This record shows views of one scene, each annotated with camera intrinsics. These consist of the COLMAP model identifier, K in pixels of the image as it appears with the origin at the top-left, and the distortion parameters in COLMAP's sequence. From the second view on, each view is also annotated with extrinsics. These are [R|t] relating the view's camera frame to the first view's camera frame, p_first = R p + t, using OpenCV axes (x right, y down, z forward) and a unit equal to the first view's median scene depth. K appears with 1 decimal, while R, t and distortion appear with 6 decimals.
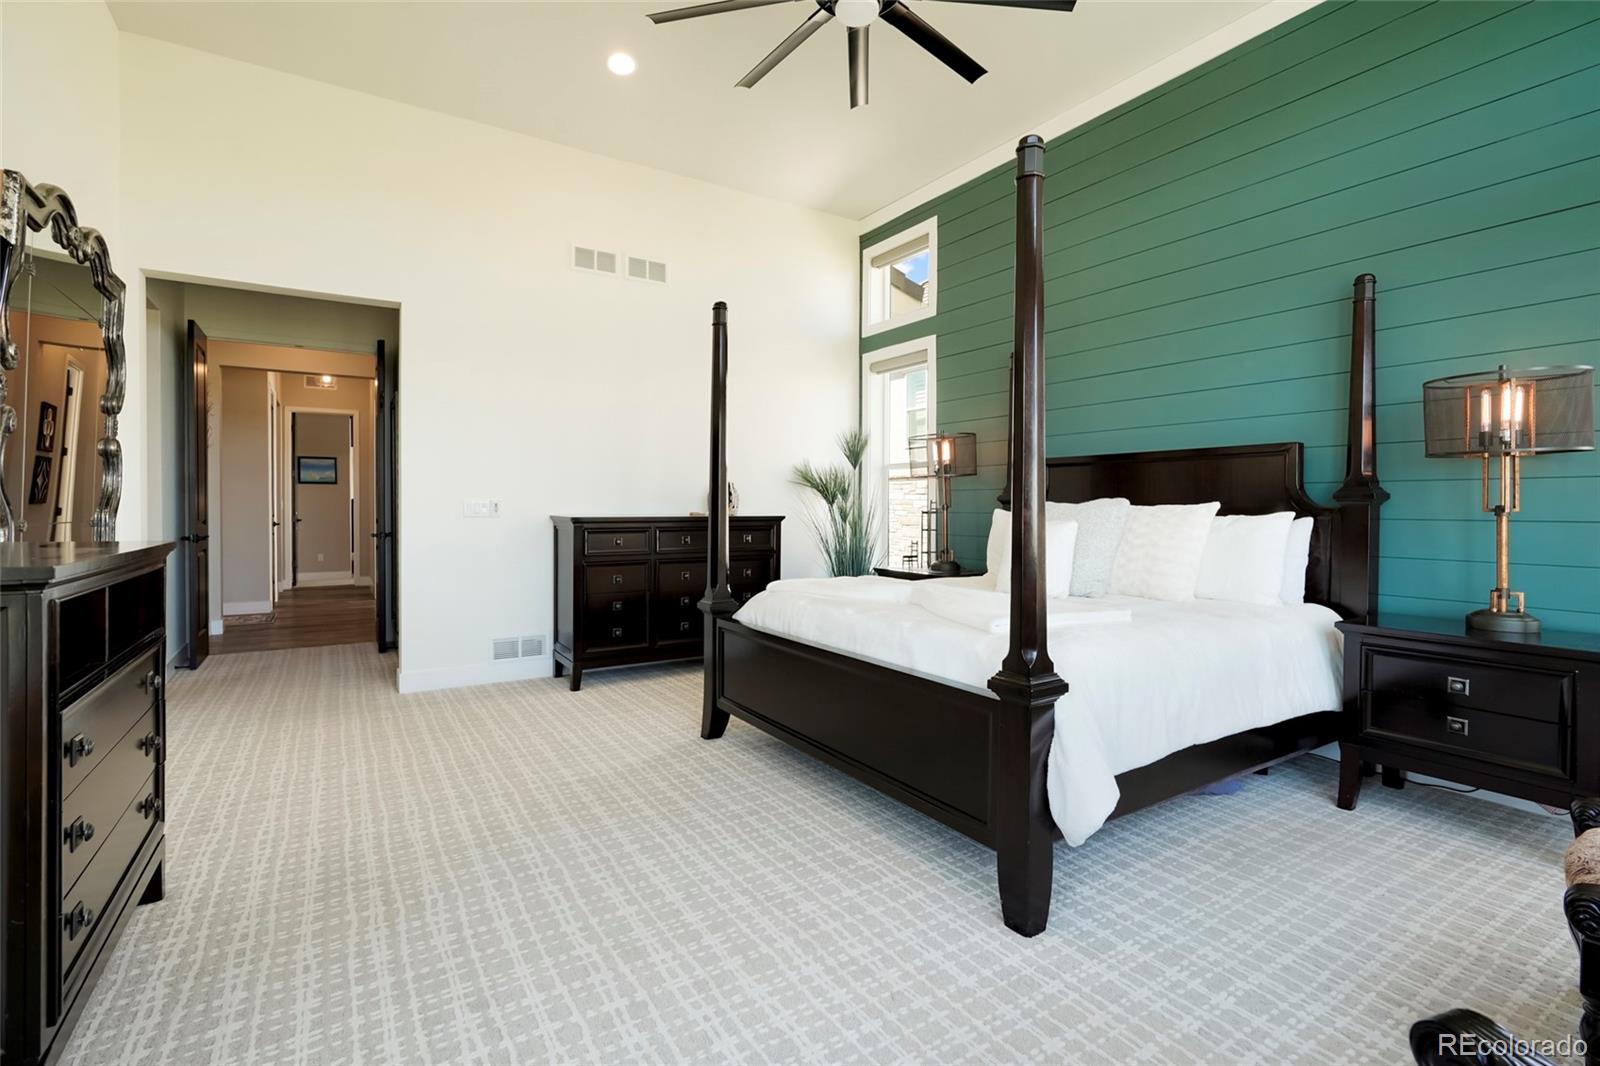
lens RADIAL K [[734.0, 0, 801.2], [0, 734.0, 528.2], [0, 0, 1]] dist [-0.003851, 0.000229]
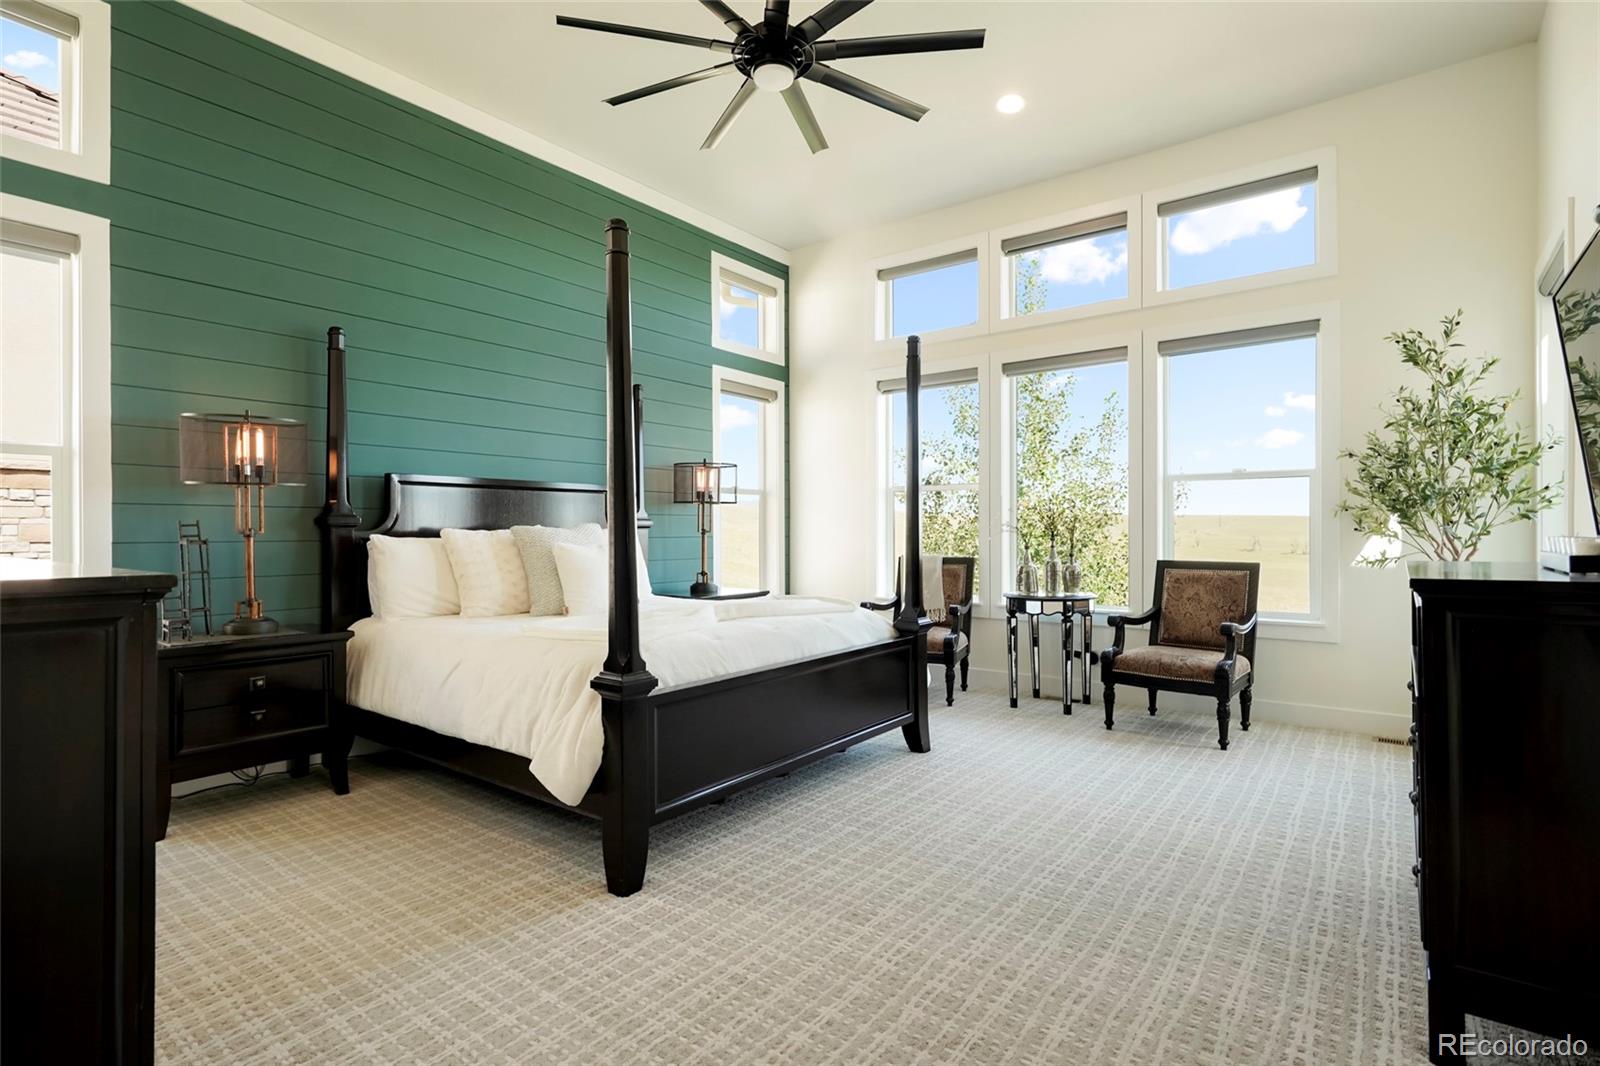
lens RADIAL K [[771.2, 0, 800.0], [0, 771.2, 533.0], [0, 0, 1]] dist [-0.006625, 0.000249]
pose [[-0.340887, -0.003157, 0.940099, -1.055224], [0.029197, 0.999476, 0.013944, -0.041064], [-0.939651, 0.032201, -0.340616, 1.408475]]
